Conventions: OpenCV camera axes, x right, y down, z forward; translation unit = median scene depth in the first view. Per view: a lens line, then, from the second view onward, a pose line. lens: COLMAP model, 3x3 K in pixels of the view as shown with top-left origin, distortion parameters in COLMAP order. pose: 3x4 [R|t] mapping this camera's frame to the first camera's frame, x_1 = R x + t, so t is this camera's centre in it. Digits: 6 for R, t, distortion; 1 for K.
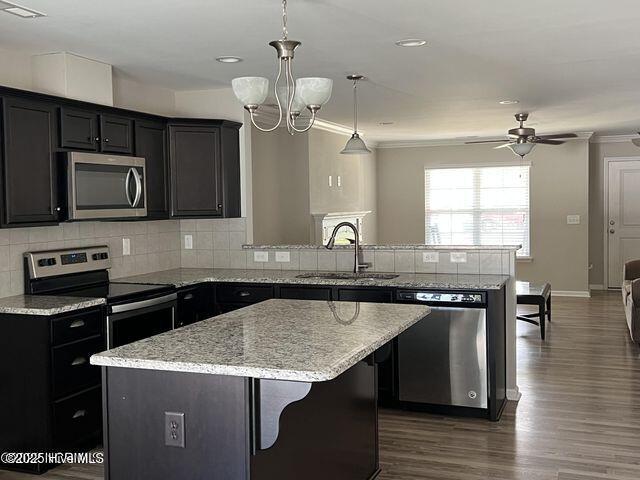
lens RADIAL K [[736.1, 0, 320.0], [0, 736.1, 240.0], [0, 0, 1]] dist [0.204722, -0.556962]
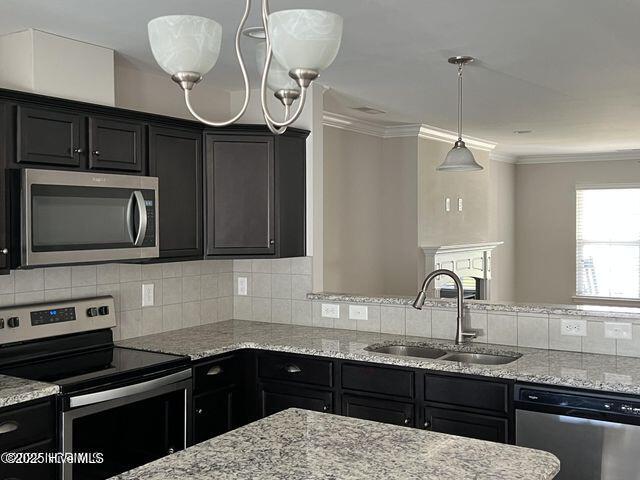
lens RADIAL K [[716.9, 0, 331.6], [0, 716.9, 233.7], [0, 0, 1]] dist [0.184052, -0.468243]
pose [[0.981312, 0.016309, -0.191732, 0.064665], [-0.022061, 0.999367, -0.027902, -0.038817], [0.191156, 0.031611, 0.981051, 0.338707]]
